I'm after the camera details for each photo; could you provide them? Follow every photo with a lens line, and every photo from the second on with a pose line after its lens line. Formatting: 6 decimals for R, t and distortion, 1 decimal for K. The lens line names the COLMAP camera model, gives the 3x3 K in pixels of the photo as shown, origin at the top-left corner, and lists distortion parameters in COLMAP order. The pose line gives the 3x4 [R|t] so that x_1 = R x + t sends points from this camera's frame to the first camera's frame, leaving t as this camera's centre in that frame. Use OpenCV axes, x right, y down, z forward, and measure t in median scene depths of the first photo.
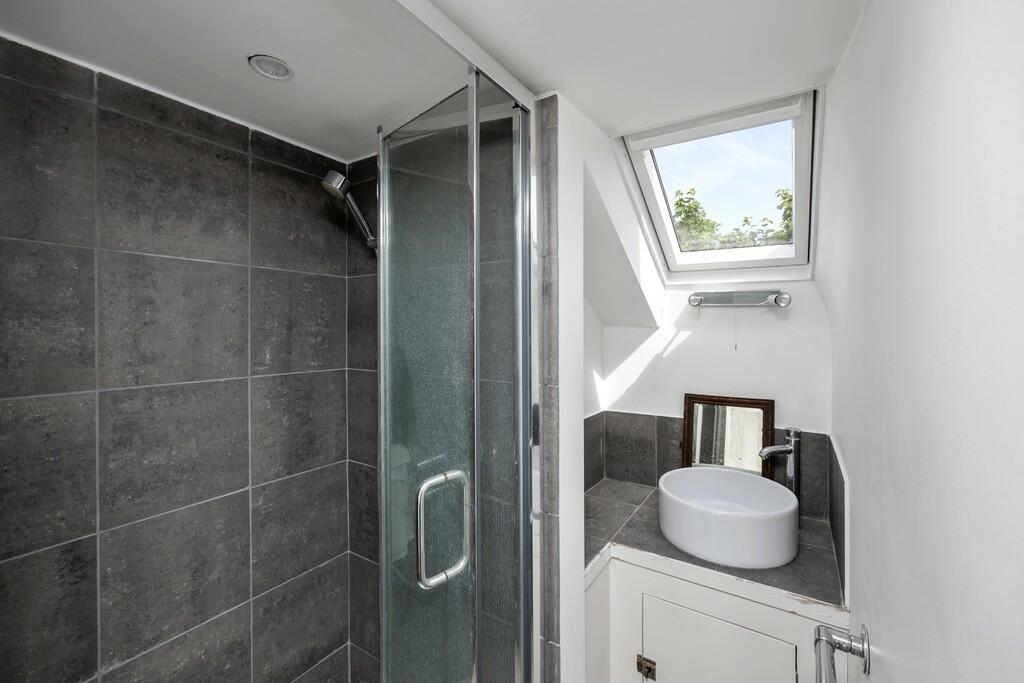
lens RADIAL K [[416.4, 0, 510.5], [0, 416.4, 334.0], [0, 0, 1]] dist [0.002759, 0.000091]
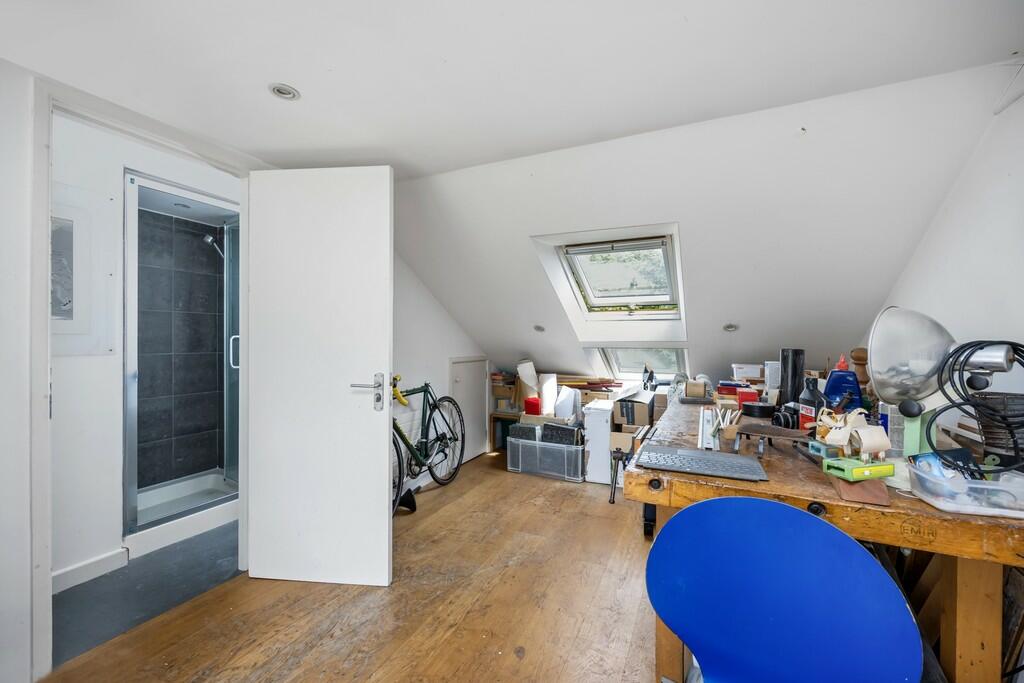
lens RADIAL K [[416.4, 0, 511.2], [0, 416.4, 345.4], [0, 0, 1]] dist [0.002759, 0.000091]
pose [[0.989398, 0.006386, 0.145088, 1.072135], [-0.006260, 0.999980, -0.001330, 0.299005], [-0.145094, 0.000407, 0.989418, -1.855939]]
